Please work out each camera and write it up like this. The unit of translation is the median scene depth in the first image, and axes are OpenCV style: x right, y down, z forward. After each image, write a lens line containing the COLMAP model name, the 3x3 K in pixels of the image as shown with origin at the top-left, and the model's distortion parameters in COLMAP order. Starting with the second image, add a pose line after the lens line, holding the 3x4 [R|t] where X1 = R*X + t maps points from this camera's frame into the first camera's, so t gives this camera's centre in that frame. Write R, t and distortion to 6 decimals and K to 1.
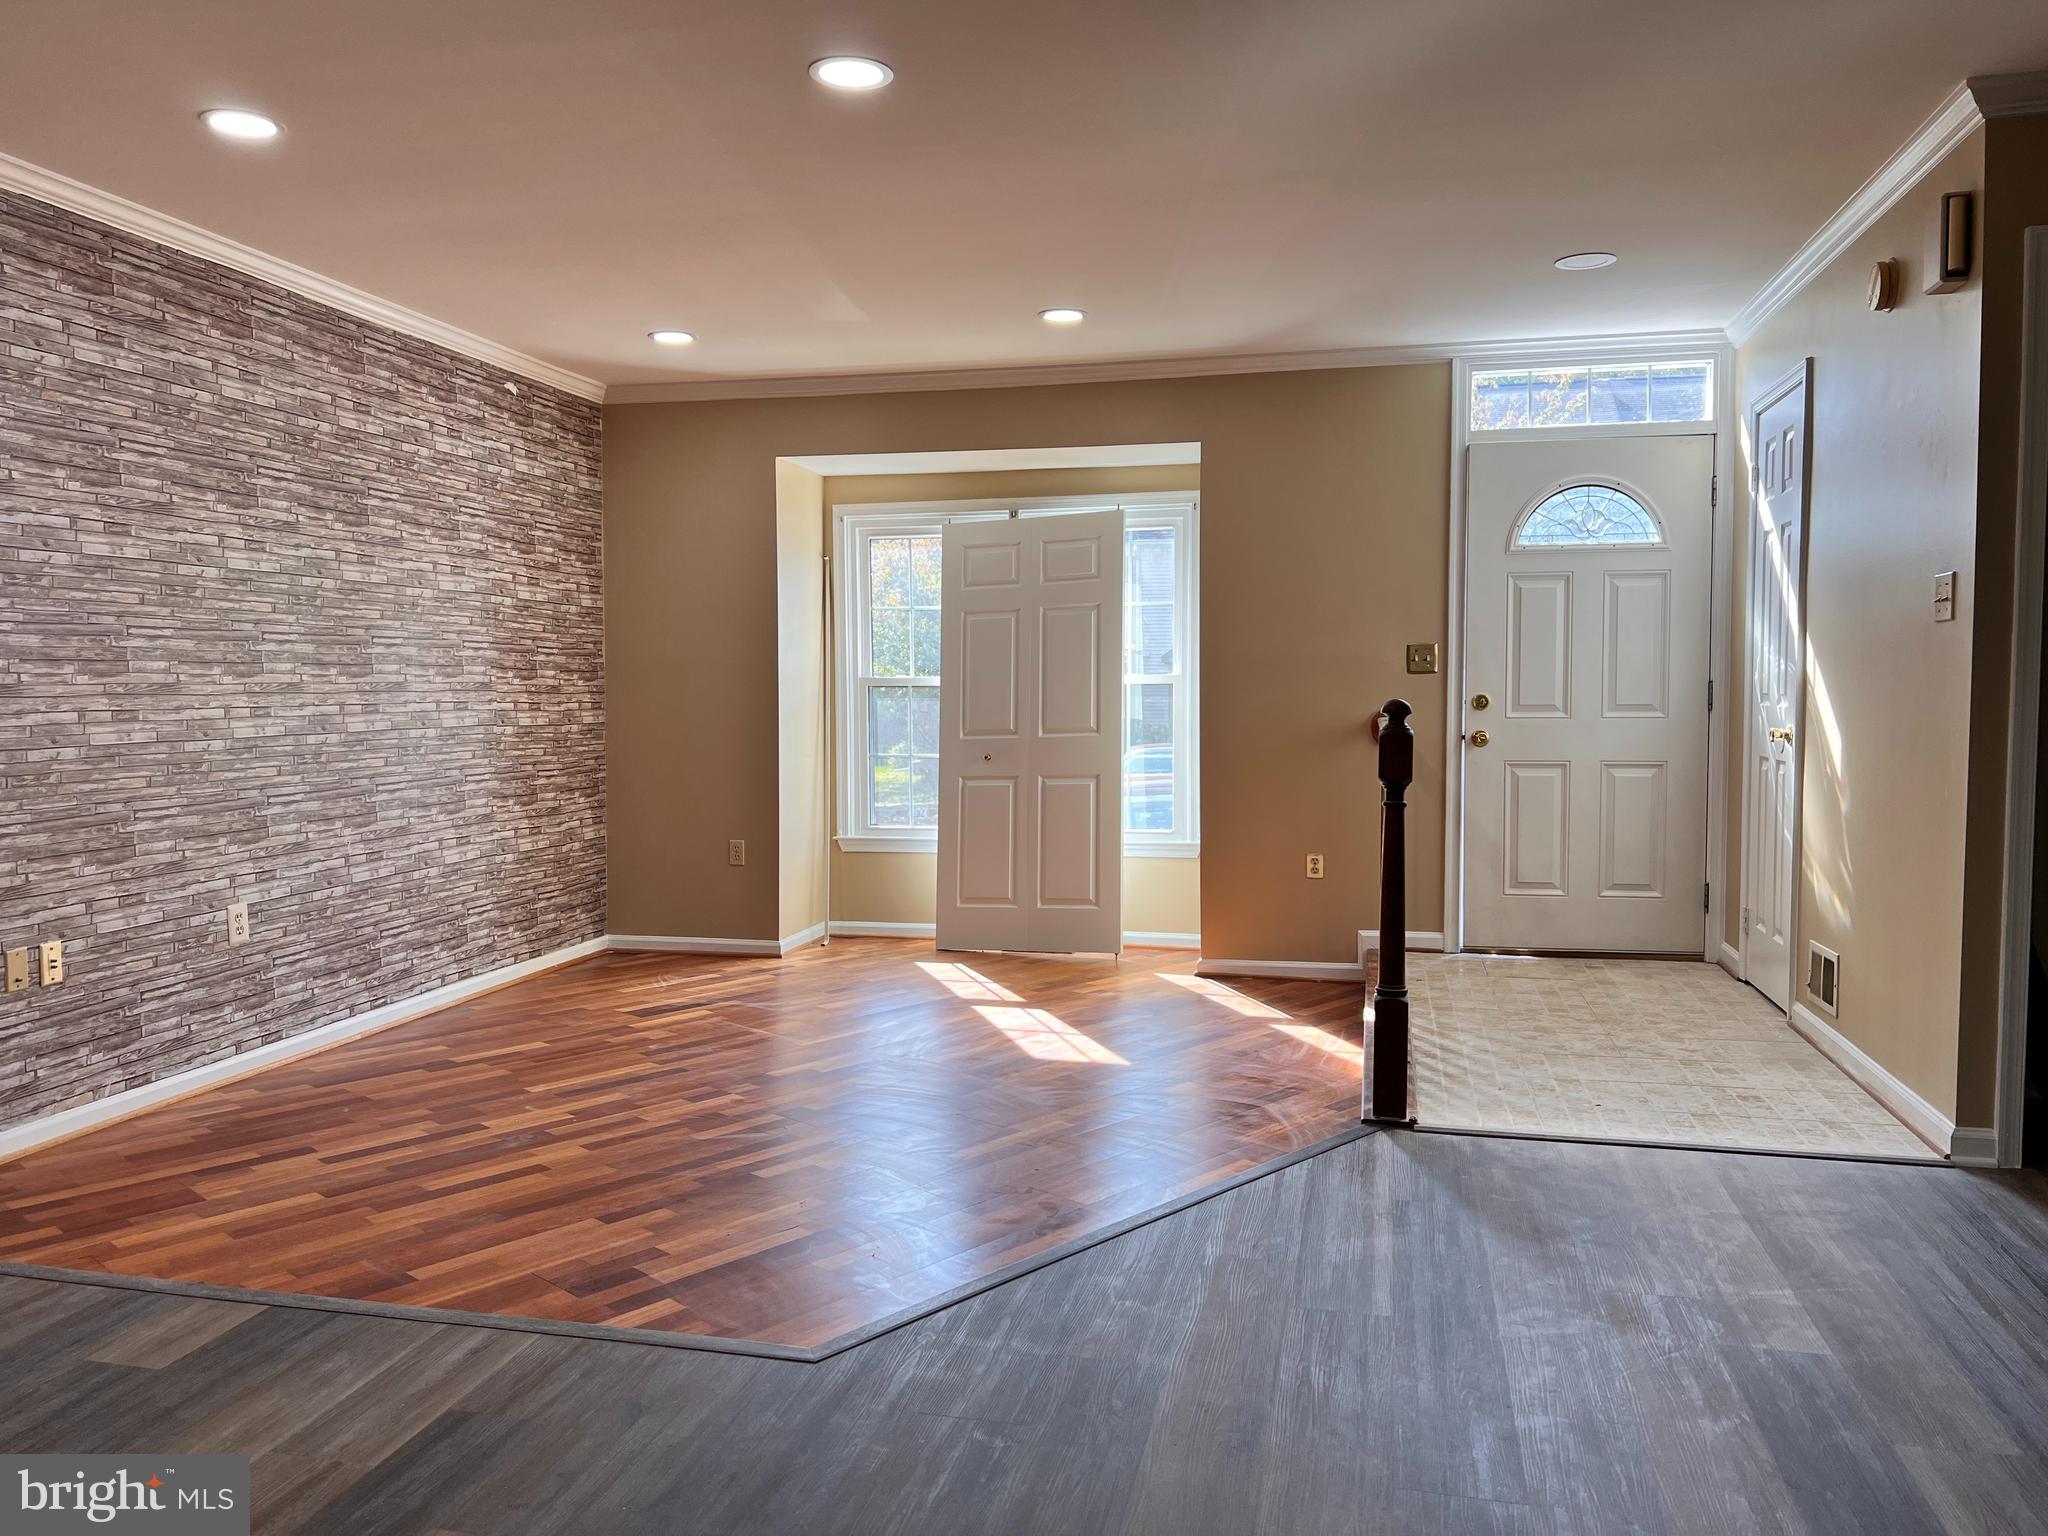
lens RADIAL K [[1541.0, 0, 1024.0], [0, 1541.0, 768.0], [0, 0, 1]] dist [0.047326, -0.052469]
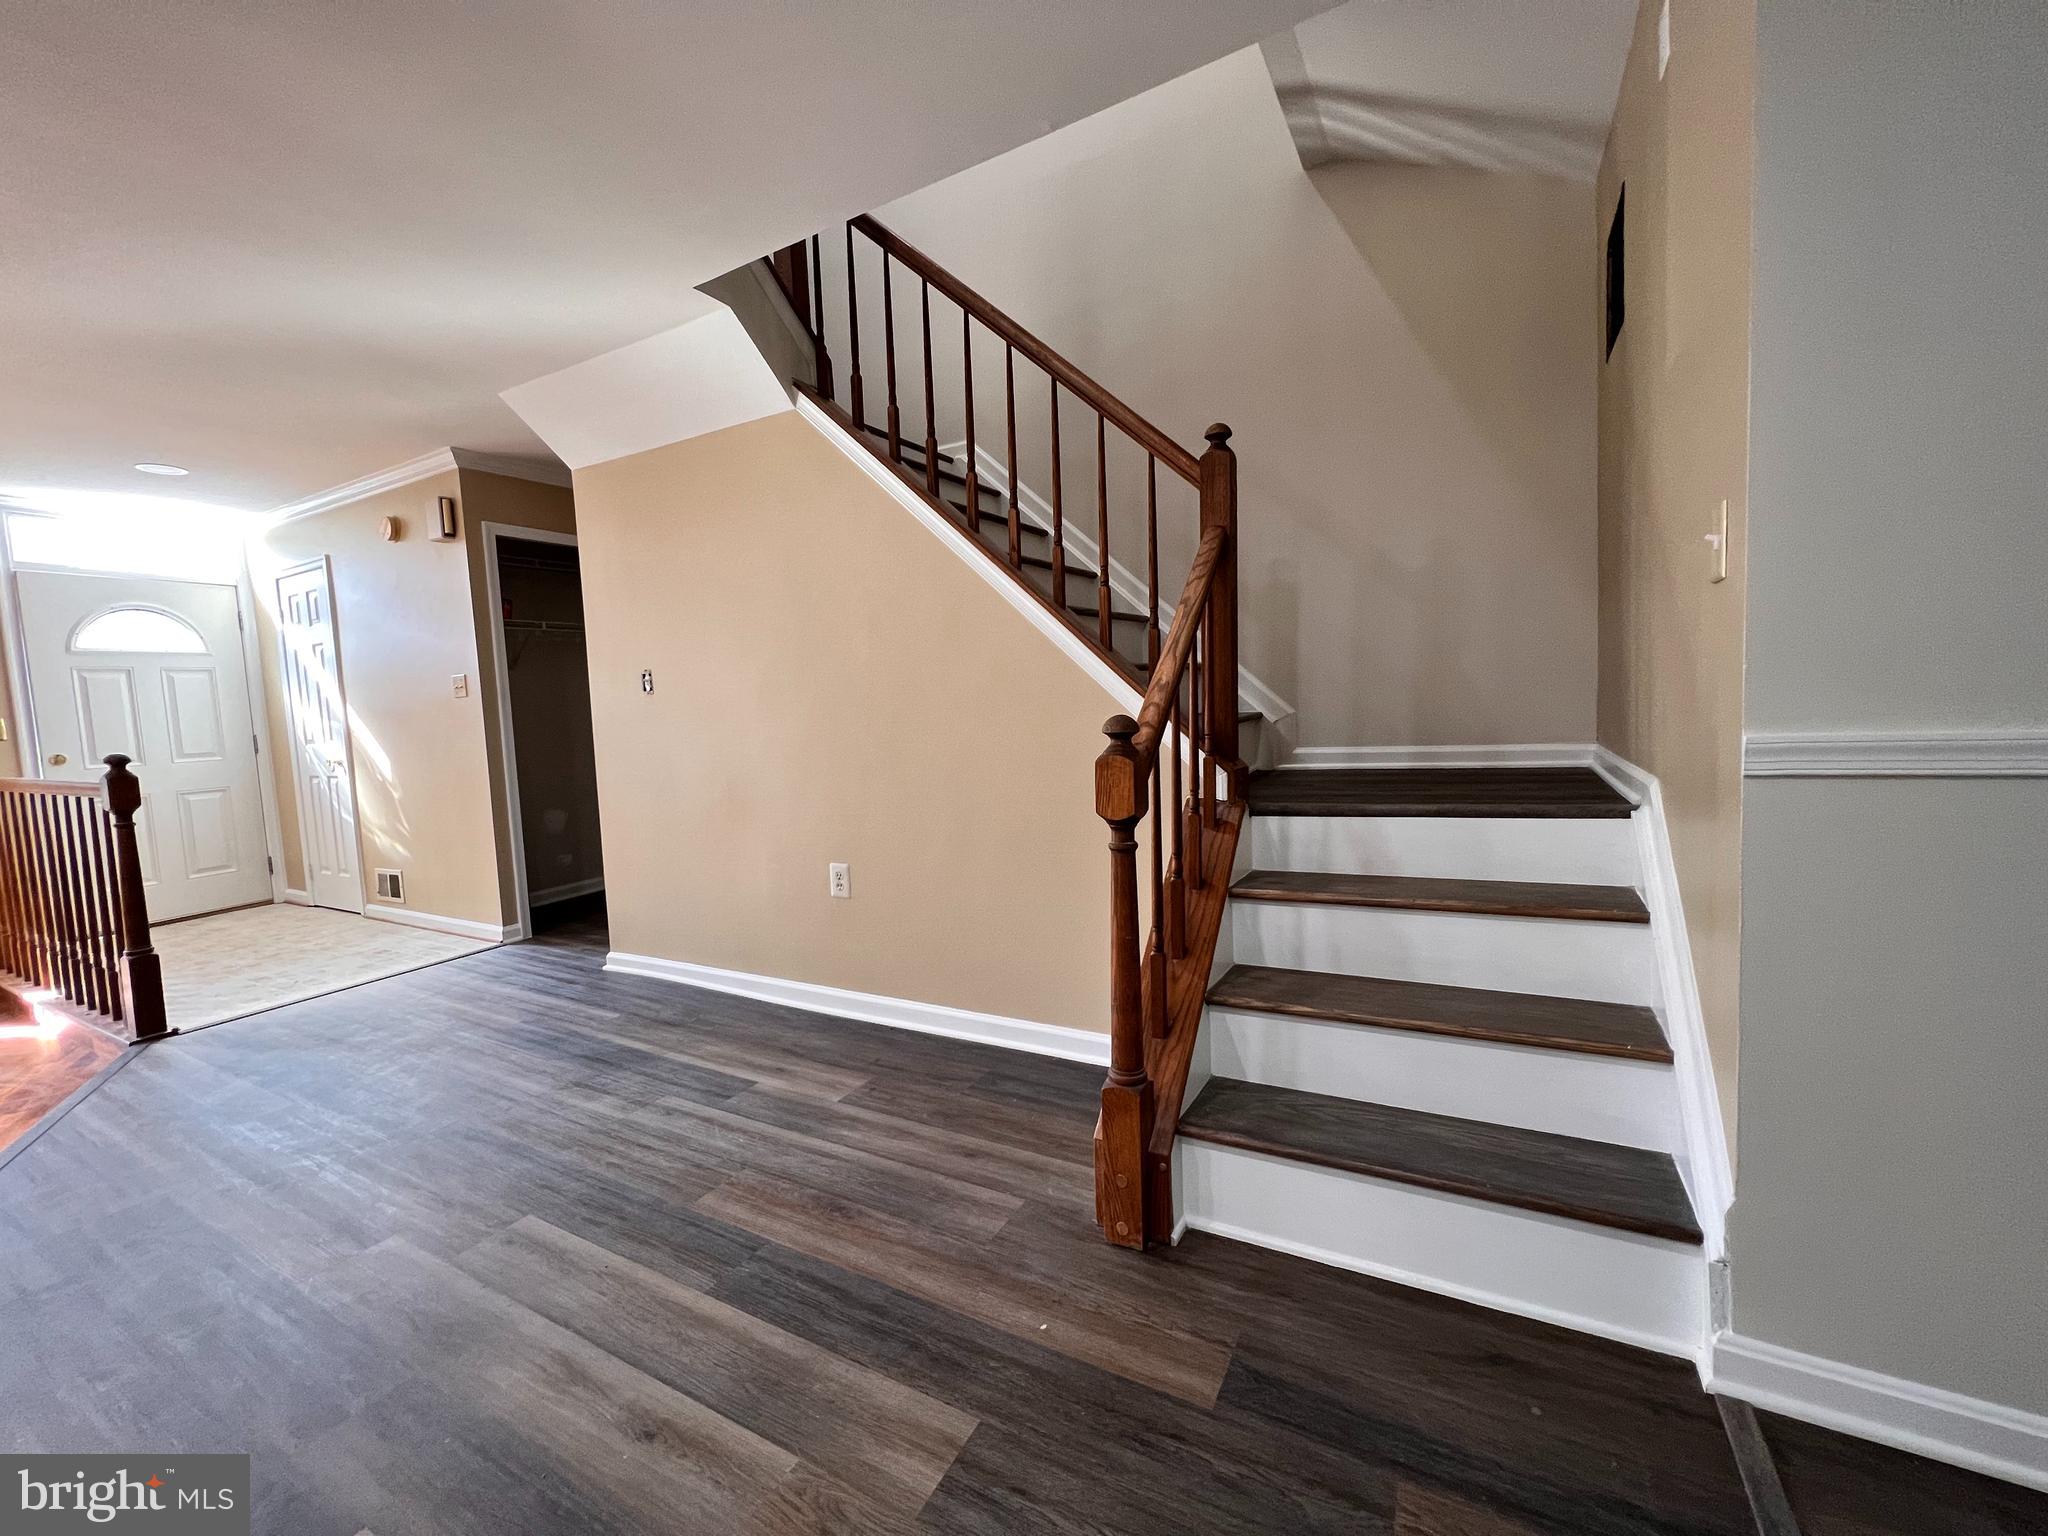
lens RADIAL K [[817.5, 0, 1024.1], [0, 817.5, 759.4], [0, 0, 1]] dist [-0.004916, -0.000239]
pose [[0.270115, -0.080982, 0.959416, -0.210260], [0.100617, 0.993375, 0.055521, 0.004207], [-0.957556, 0.081536, 0.276473, -0.027829]]
